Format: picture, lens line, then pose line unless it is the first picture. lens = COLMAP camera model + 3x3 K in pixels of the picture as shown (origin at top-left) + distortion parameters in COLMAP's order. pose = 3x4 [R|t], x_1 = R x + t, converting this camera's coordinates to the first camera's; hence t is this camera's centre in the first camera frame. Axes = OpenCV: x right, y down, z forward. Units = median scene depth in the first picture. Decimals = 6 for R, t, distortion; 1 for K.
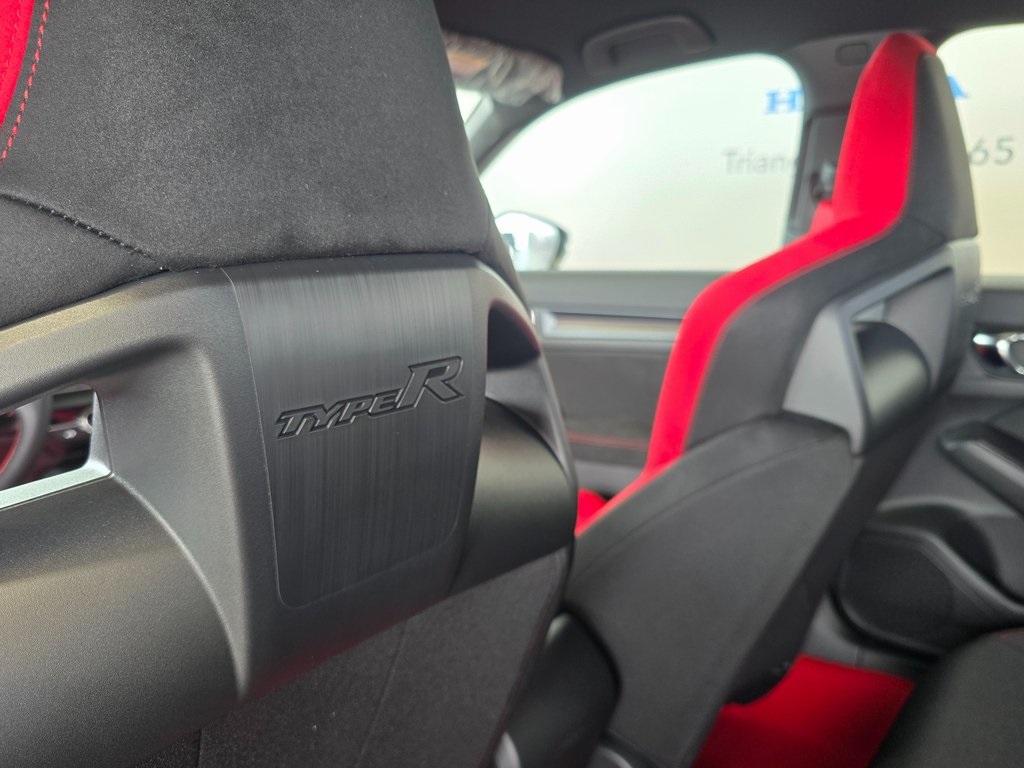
lens RADIAL K [[785.9, 0, 523.7], [0, 785.9, 387.2], [0, 0, 1]] dist [0.002072, -0.007283]
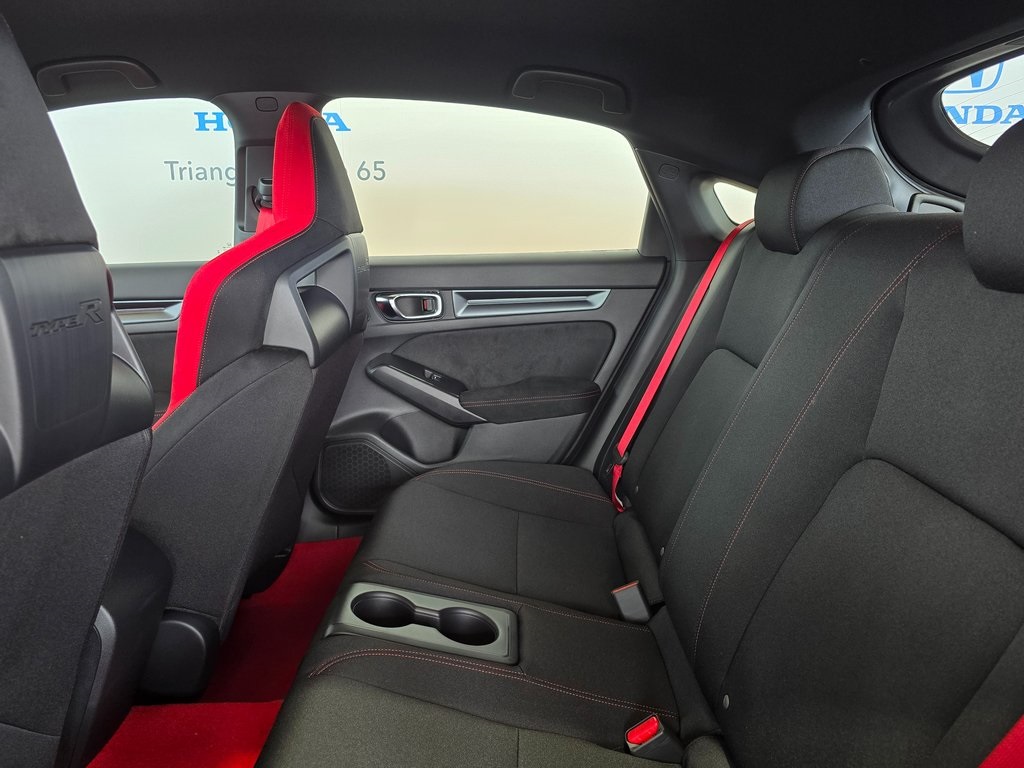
lens RADIAL K [[763.4, 0, 517.8], [0, 763.4, 388.6], [0, 0, 1]] dist [0.078942, -0.113164]
pose [[0.775868, -0.145067, 0.613990, -0.230084], [0.140893, 0.988468, 0.055505, 0.102611], [-0.614961, 0.043442, 0.787360, -0.512876]]
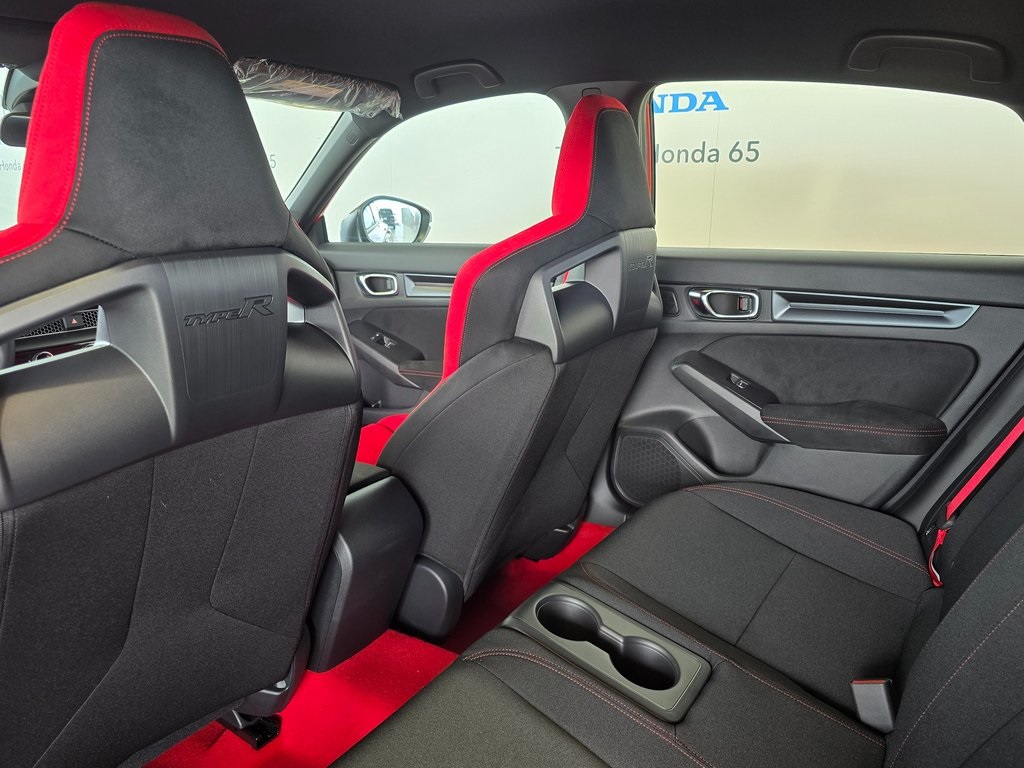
lens RADIAL K [[763.4, 0, 517.8], [0, 763.4, 388.6], [0, 0, 1]] dist [0.078942, -0.113164]
pose [[0.995148, -0.022381, 0.095812, 0.191539], [0.018015, 0.998770, 0.046196, 0.065670], [-0.096728, -0.044246, 0.994327, -0.592339]]
